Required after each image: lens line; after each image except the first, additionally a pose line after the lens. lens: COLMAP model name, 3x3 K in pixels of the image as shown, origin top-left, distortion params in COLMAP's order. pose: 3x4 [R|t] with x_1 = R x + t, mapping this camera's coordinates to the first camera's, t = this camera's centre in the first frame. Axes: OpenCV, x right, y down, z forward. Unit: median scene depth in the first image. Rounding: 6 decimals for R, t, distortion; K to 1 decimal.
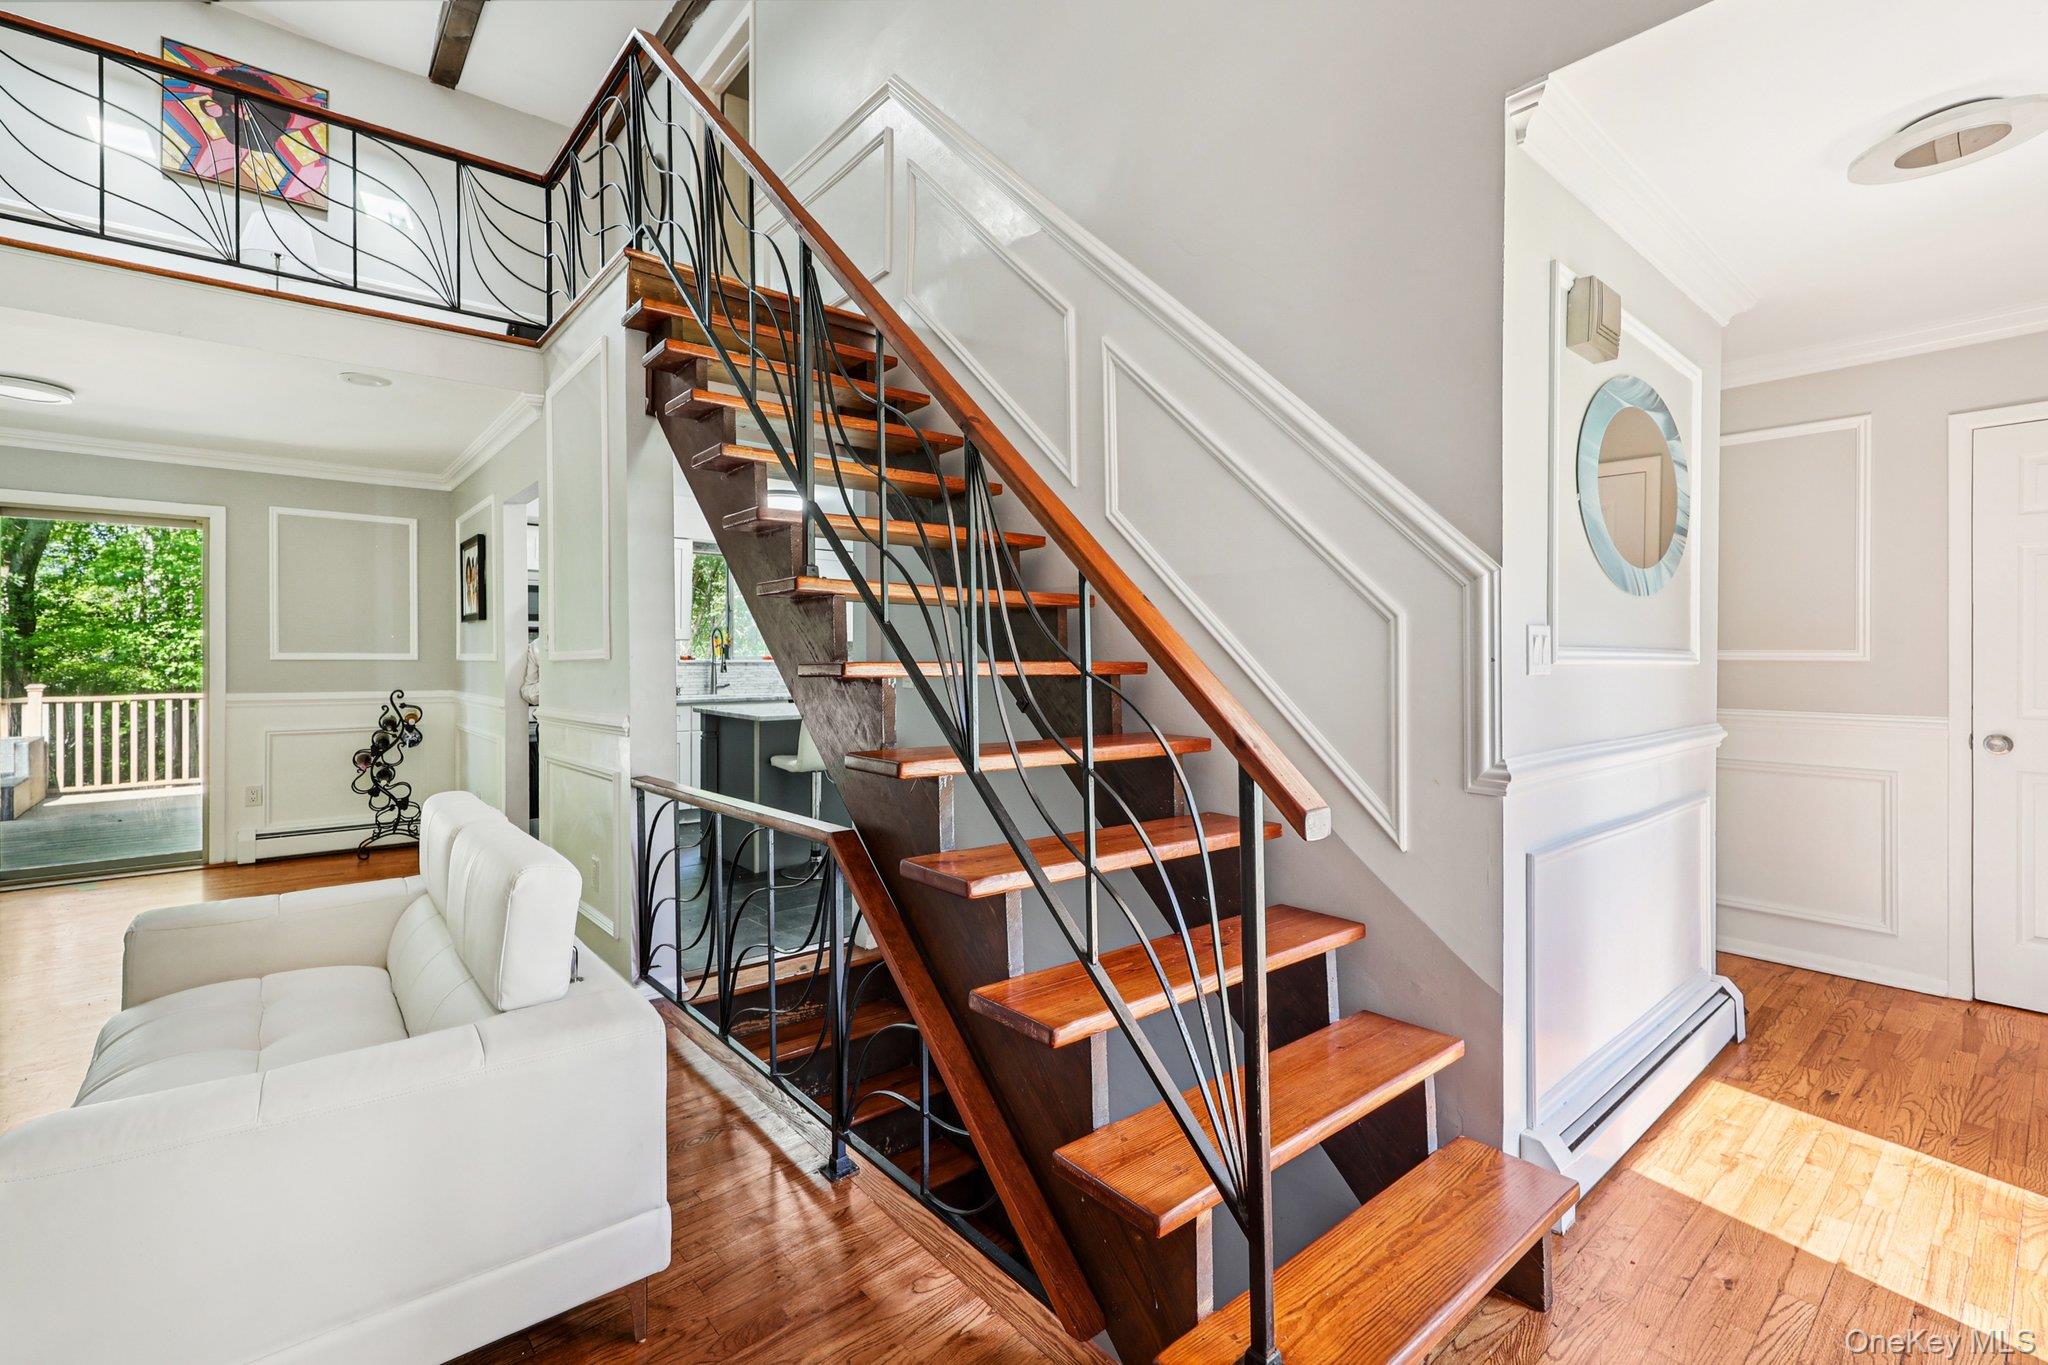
lens RADIAL K [[897.4, 0, 1030.7], [0, 897.4, 662.2], [0, 0, 1]] dist [-0.001748, -0.000546]
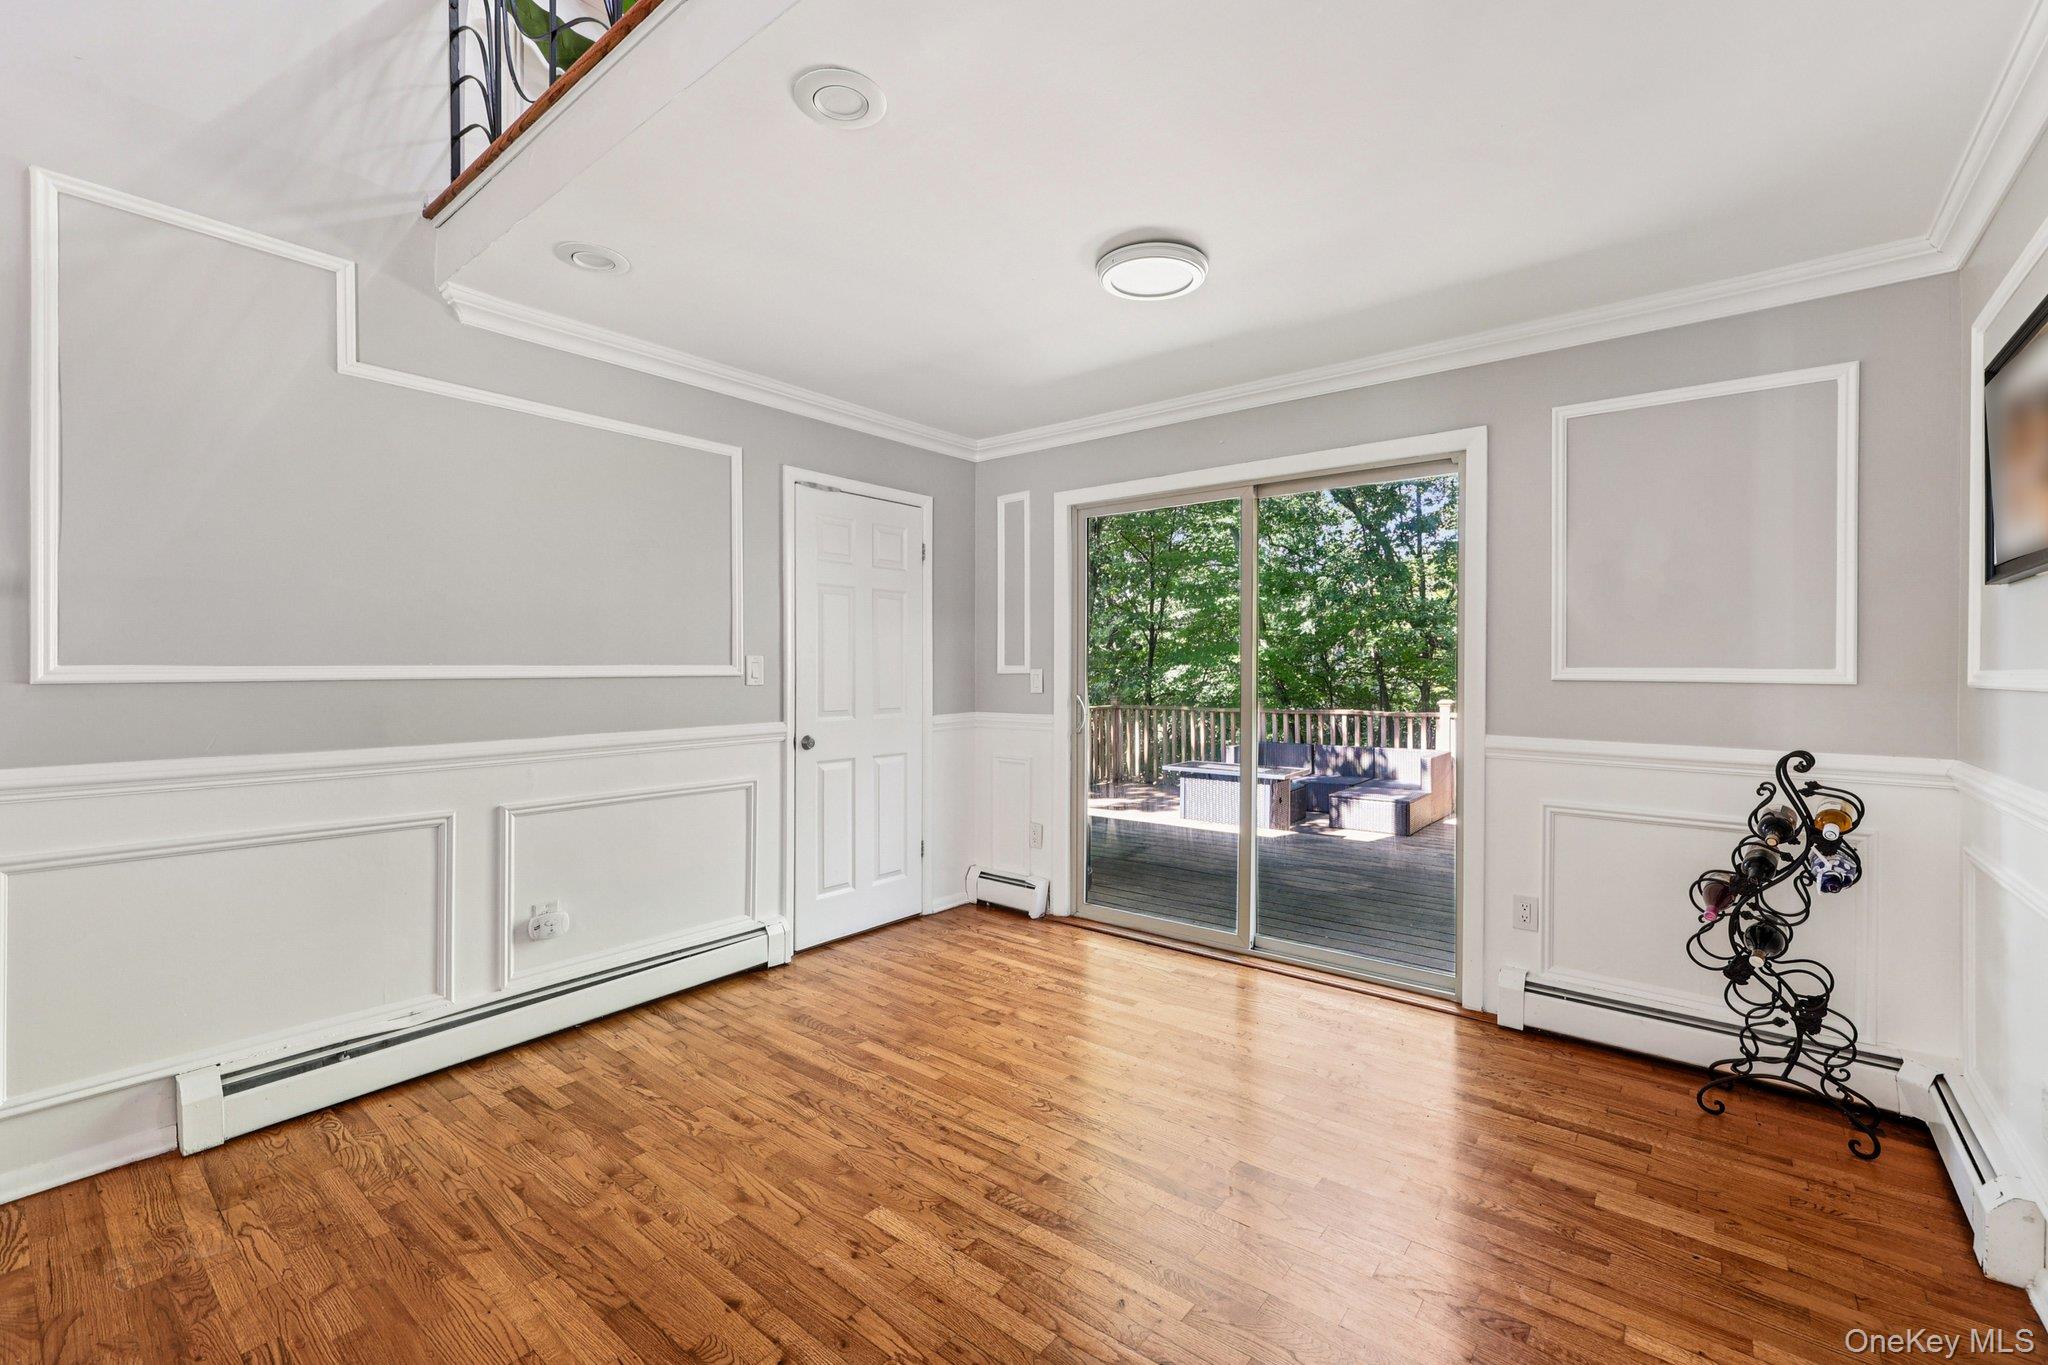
lens RADIAL K [[847.8, 0, 1017.2], [0, 847.8, 672.2], [0, 0, 1]] dist [-0.000616, -0.000522]
pose [[0.154922, 0.002307, -0.987924, -0.357754], [-0.010664, 0.999943, 0.000663, -0.004275], [0.987869, 0.010433, 0.154938, 0.560559]]
